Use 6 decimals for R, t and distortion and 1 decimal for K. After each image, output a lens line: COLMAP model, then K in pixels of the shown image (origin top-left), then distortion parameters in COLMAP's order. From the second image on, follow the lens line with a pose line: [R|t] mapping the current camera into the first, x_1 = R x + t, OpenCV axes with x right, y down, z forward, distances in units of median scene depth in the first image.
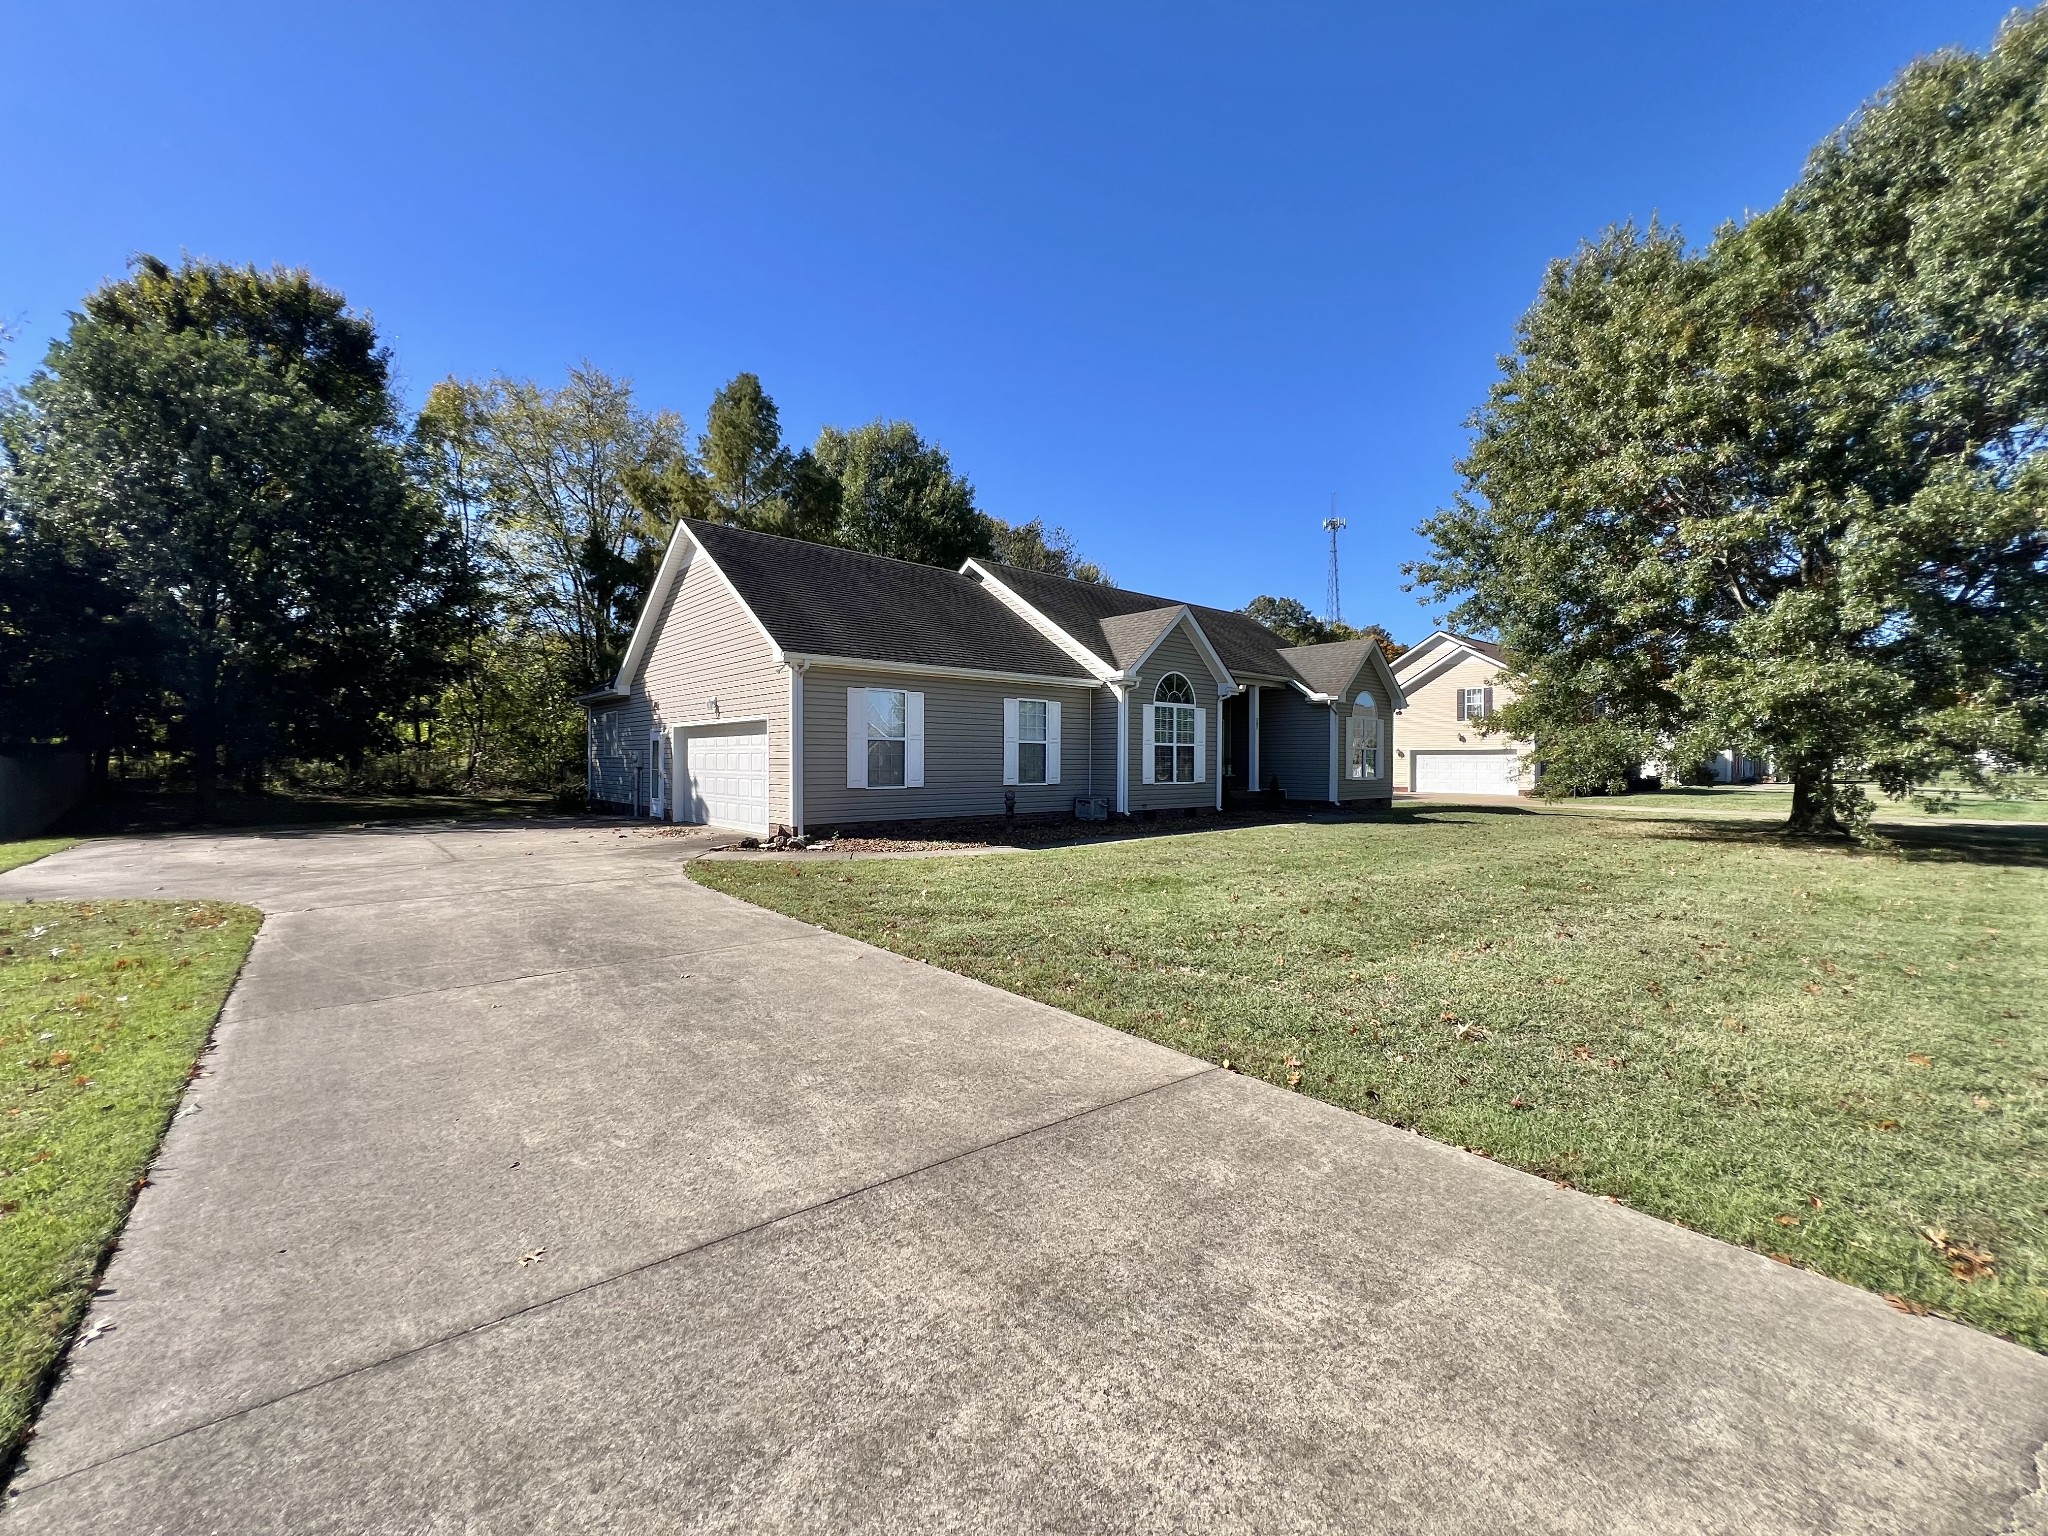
lens RADIAL K [[816.2, 0, 1025.1], [0, 816.2, 766.1], [0, 0, 1]] dist [-0.001350, 0.000050]
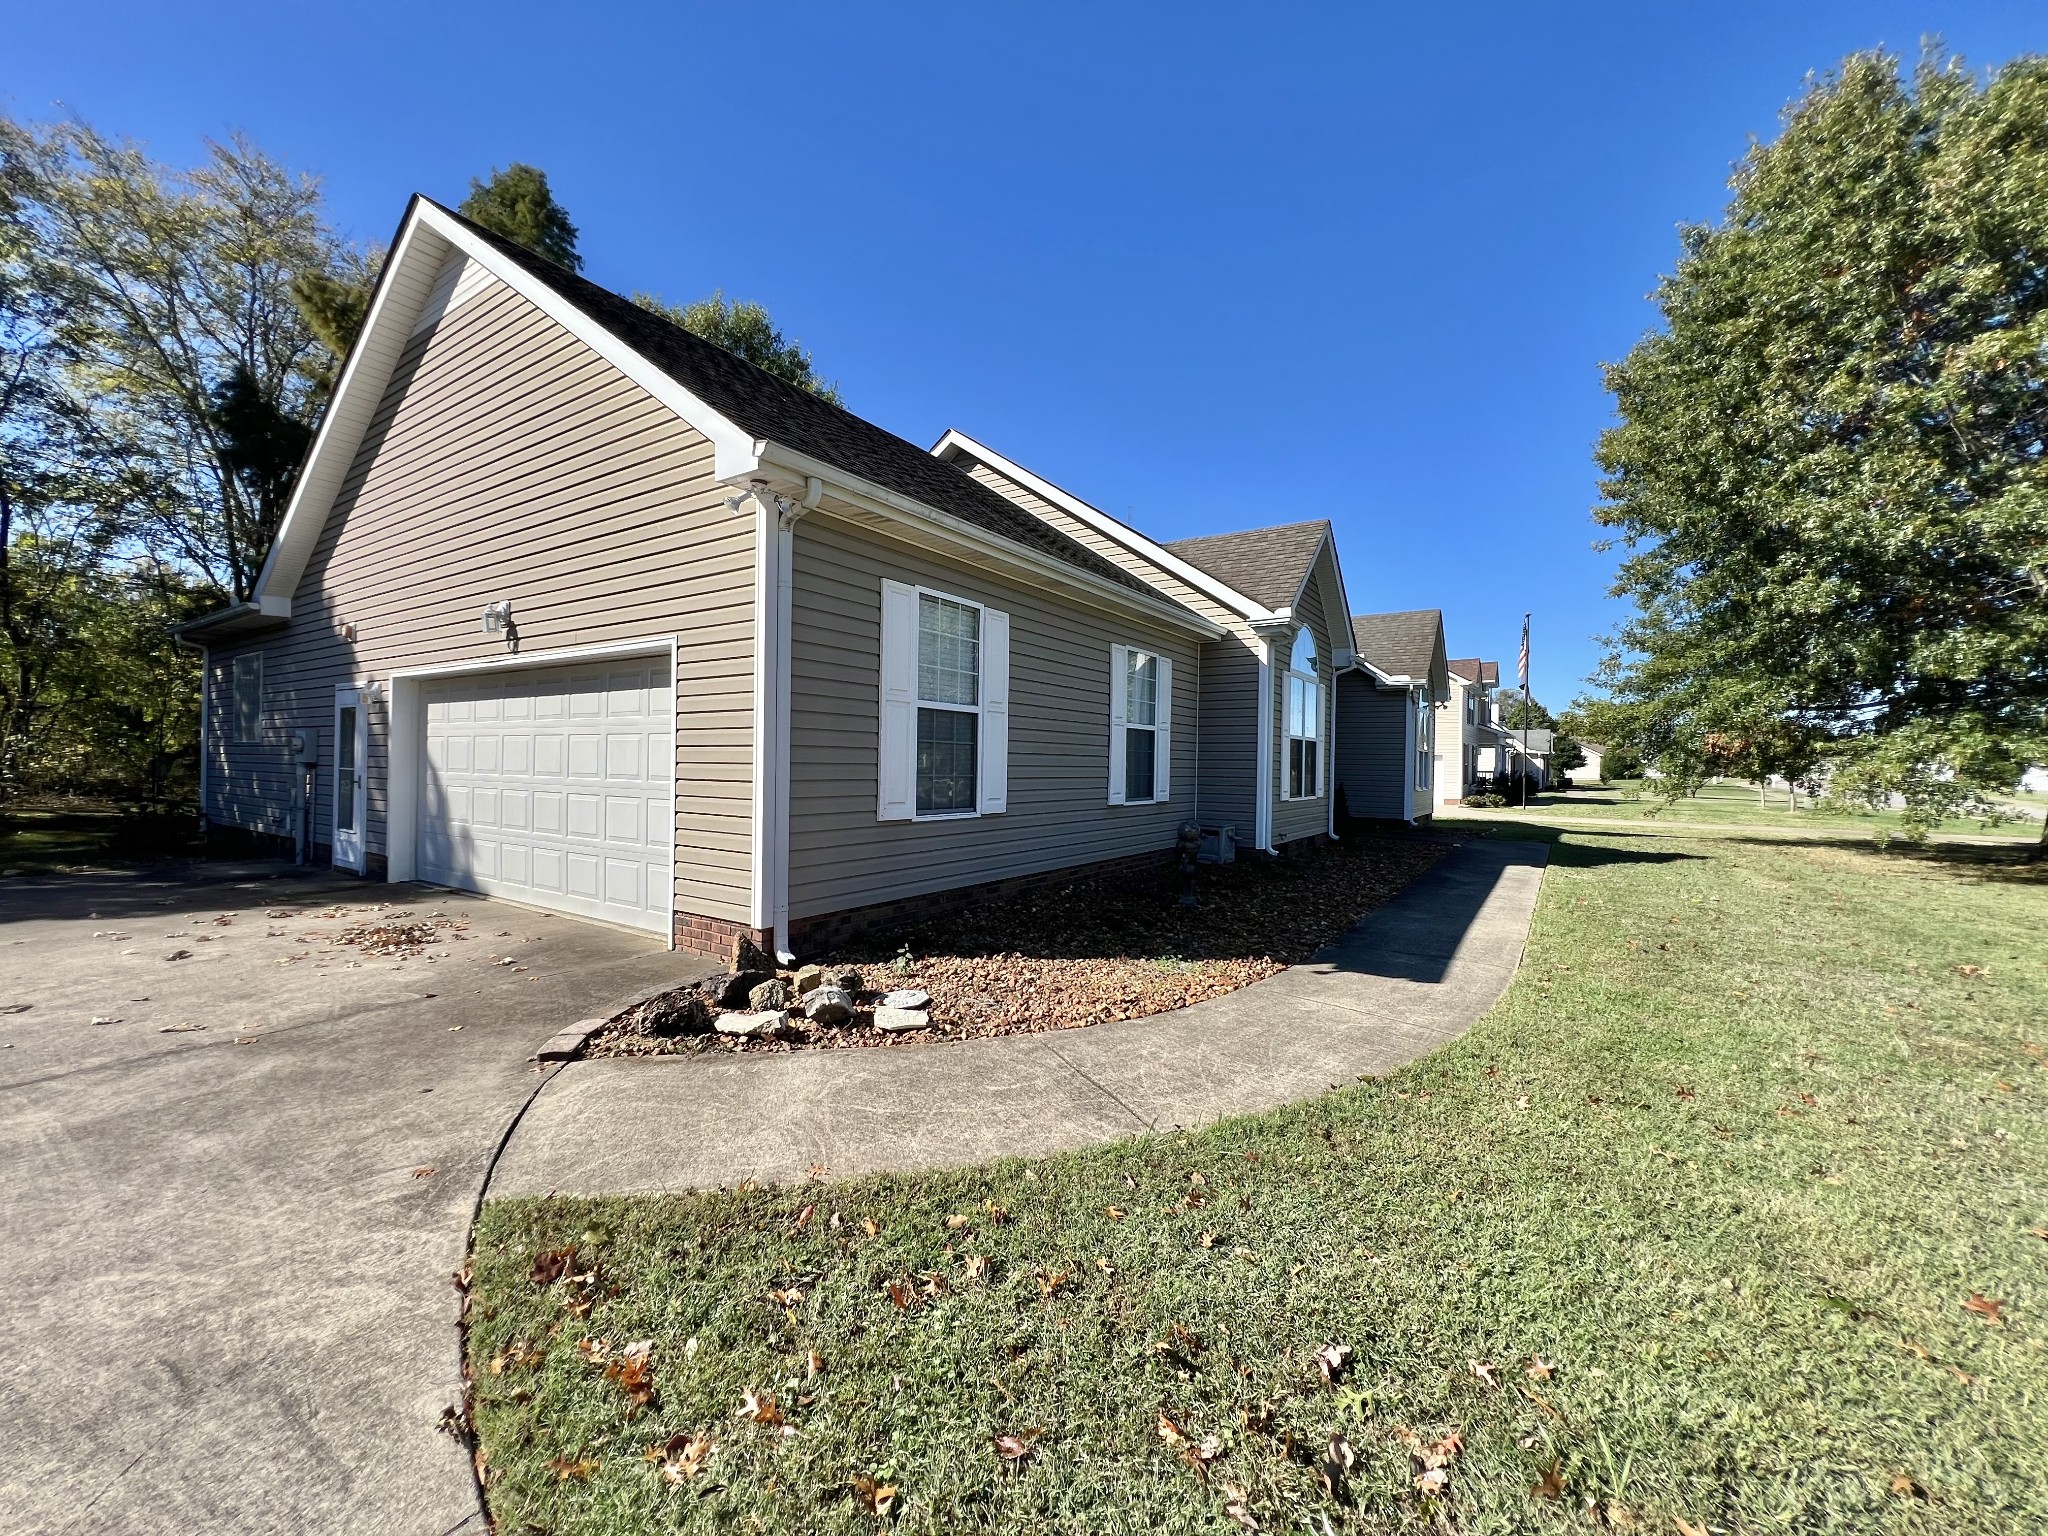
lens RADIAL K [[816.2, 0, 1021.3], [0, 816.2, 763.0], [0, 0, 1]] dist [-0.001350, 0.000050]
pose [[0.967548, 0.012041, 0.252402, -0.193887], [-0.011088, 0.999925, -0.005198, -0.000919], [-0.252446, 0.002231, 0.967609, 0.443264]]
